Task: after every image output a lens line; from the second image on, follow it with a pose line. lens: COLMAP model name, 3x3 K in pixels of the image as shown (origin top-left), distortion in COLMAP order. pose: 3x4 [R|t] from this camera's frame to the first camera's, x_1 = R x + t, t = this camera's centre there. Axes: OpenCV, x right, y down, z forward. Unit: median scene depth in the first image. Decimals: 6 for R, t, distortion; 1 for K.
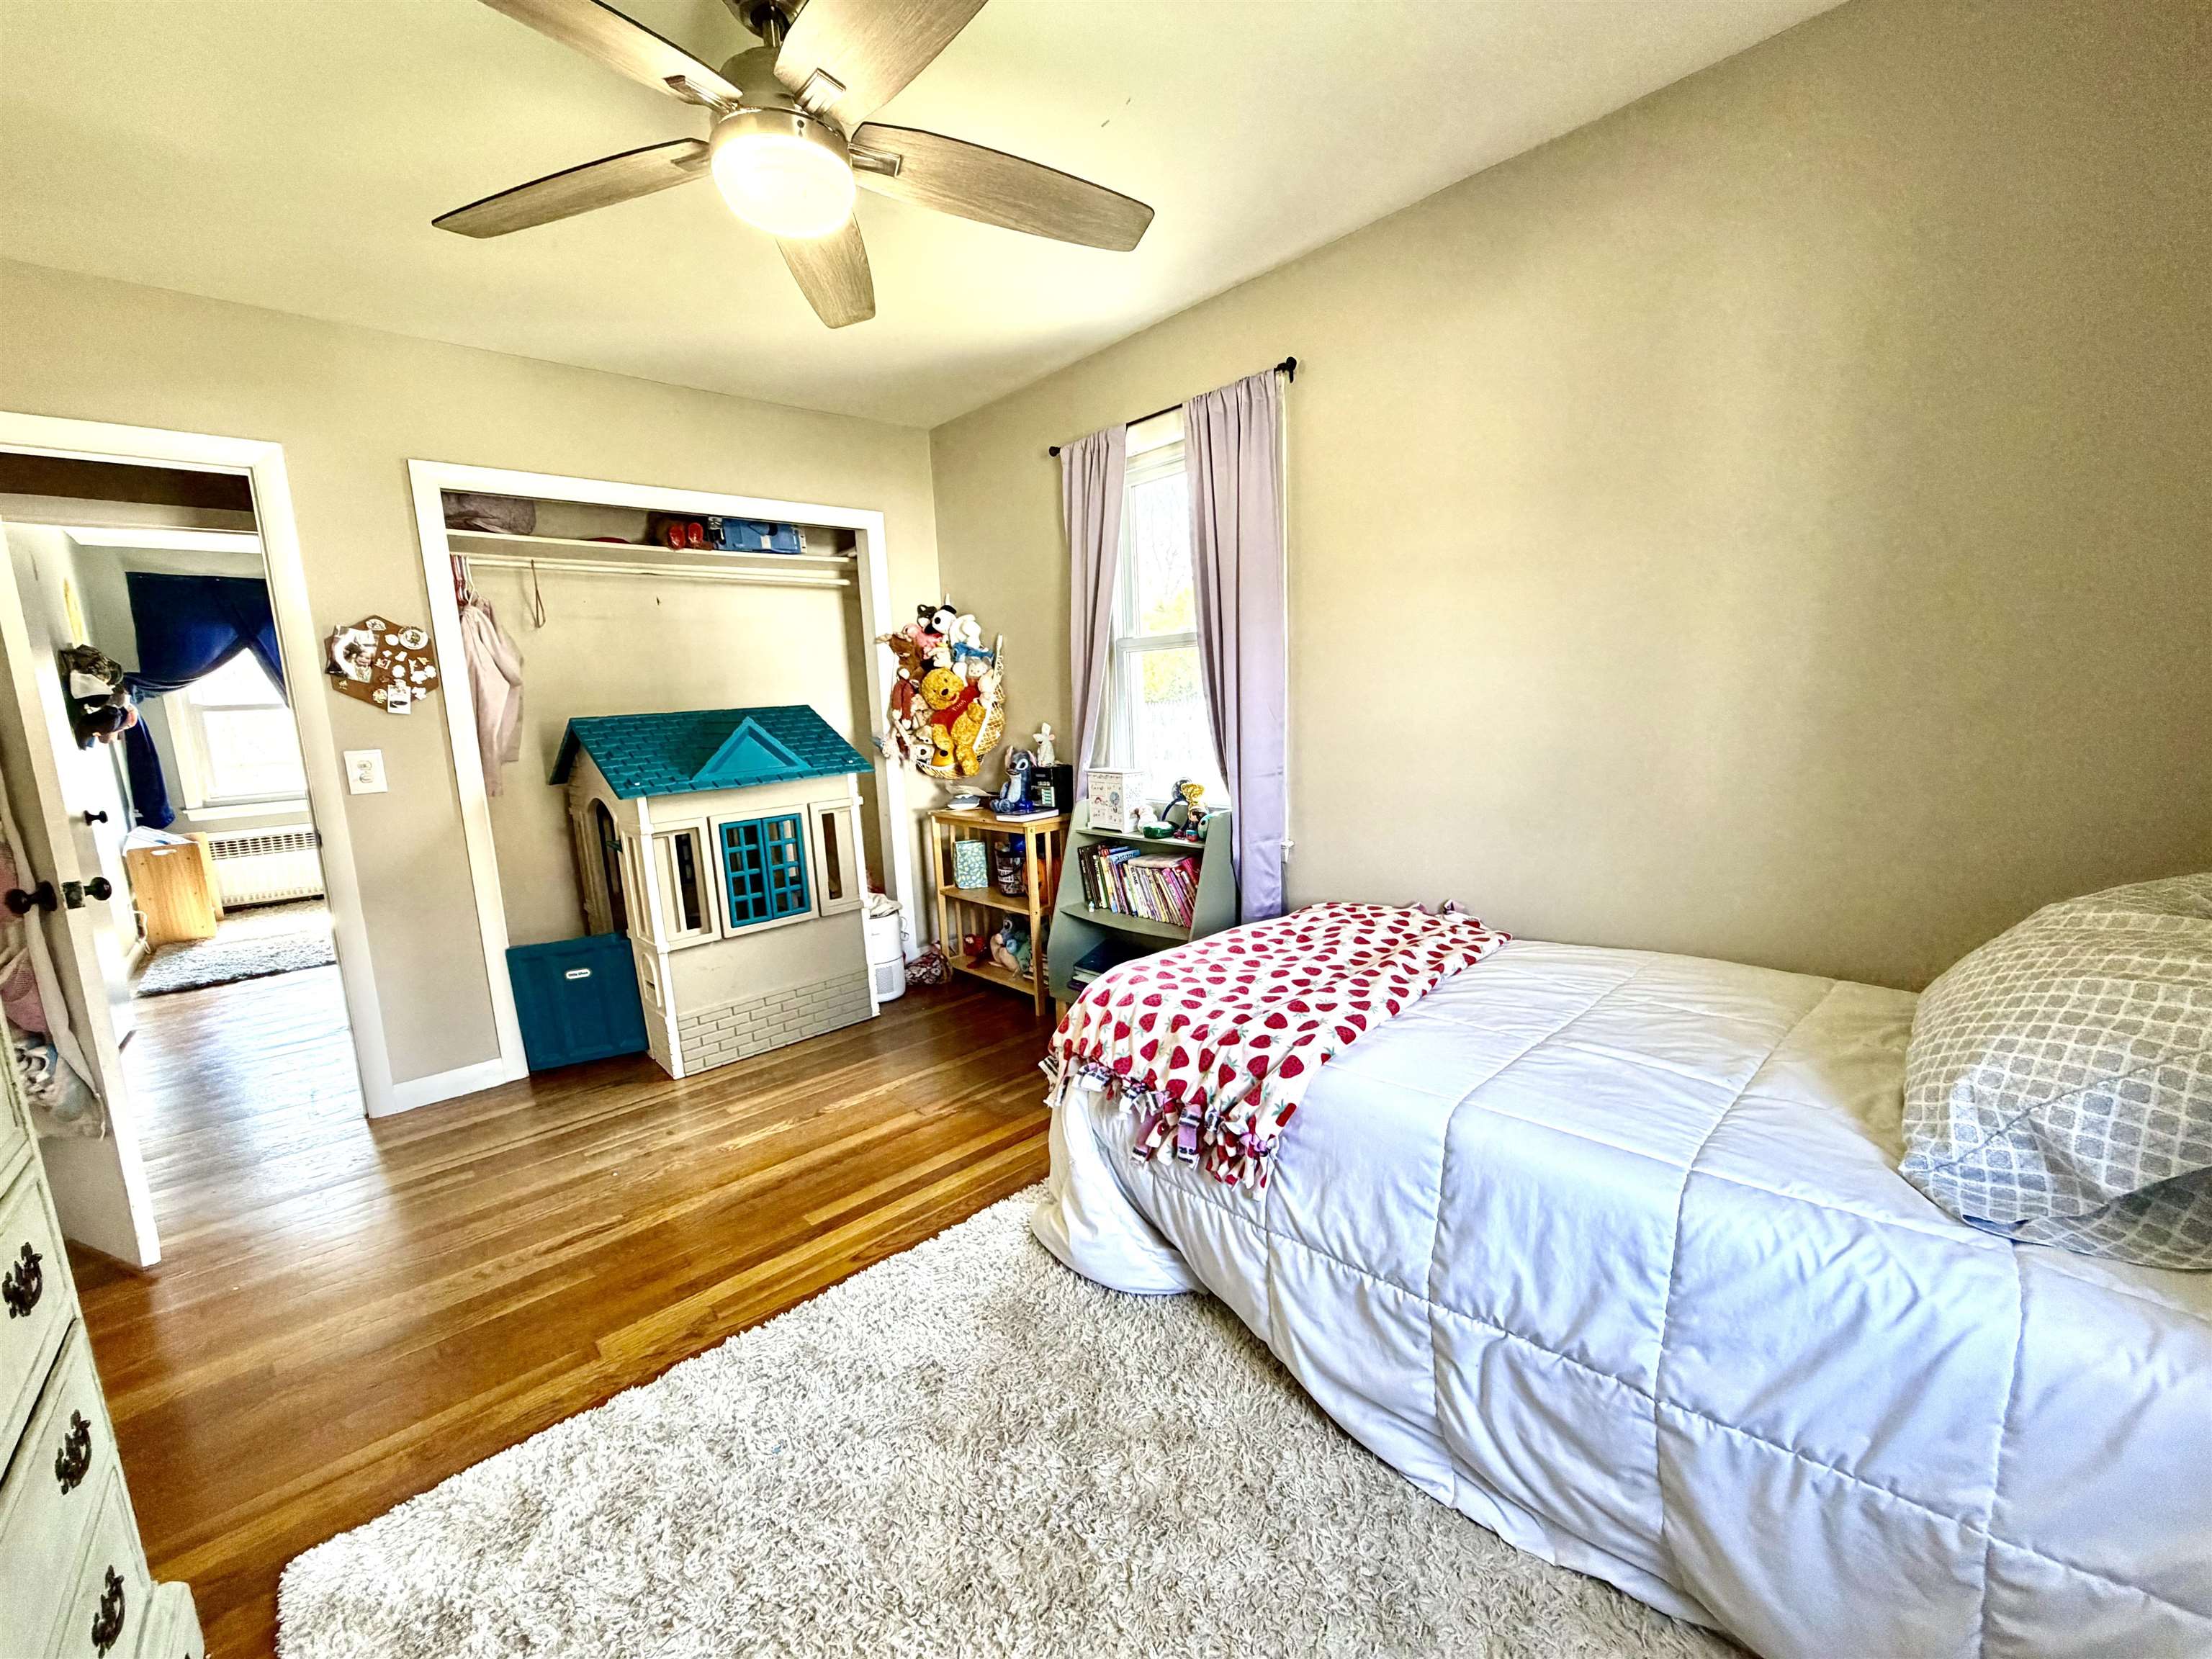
lens RADIAL K [[880.3, 0, 1102.5], [0, 880.3, 828.8], [0, 0, 1]] dist [0.000543, 0.000247]
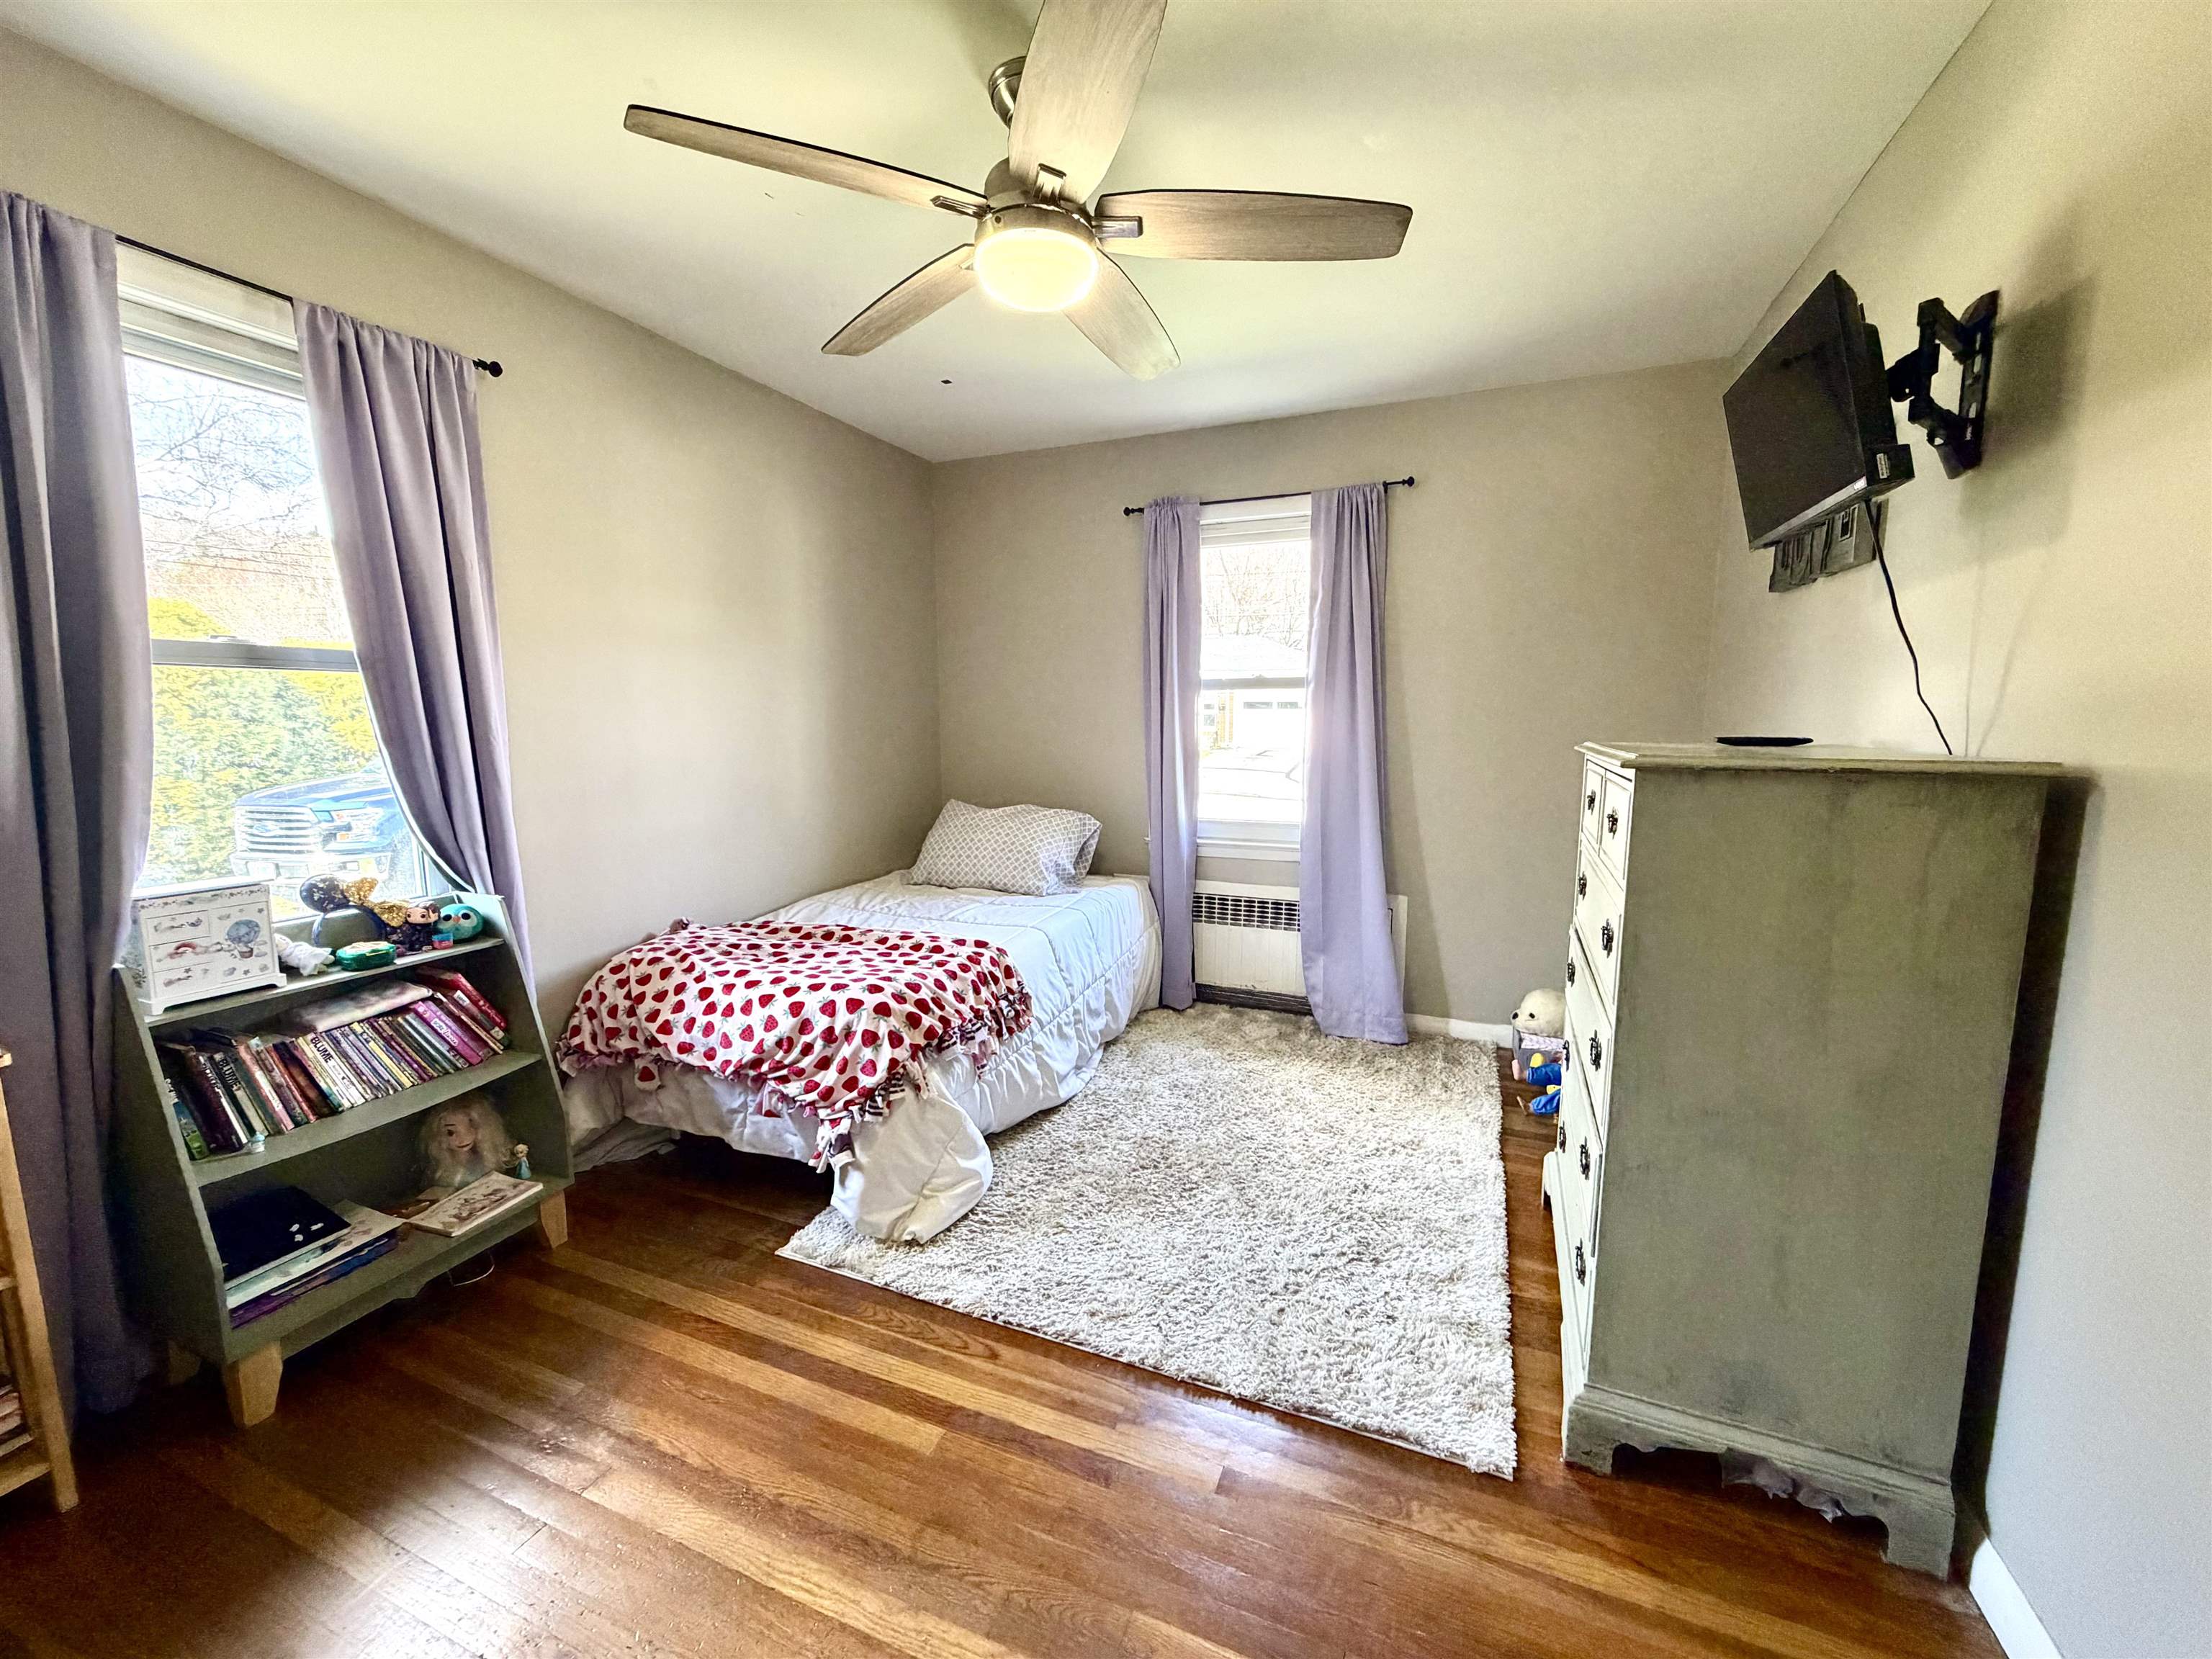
lens RADIAL K [[880.3, 0, 1102.5], [0, 880.3, 828.8], [0, 0, 1]] dist [0.000543, 0.000247]
pose [[-0.429943, -0.069350, 0.900189, -0.763748], [0.160473, 0.975301, 0.151780, -0.103639], [-0.888480, 0.209713, -0.408195, 0.808866]]
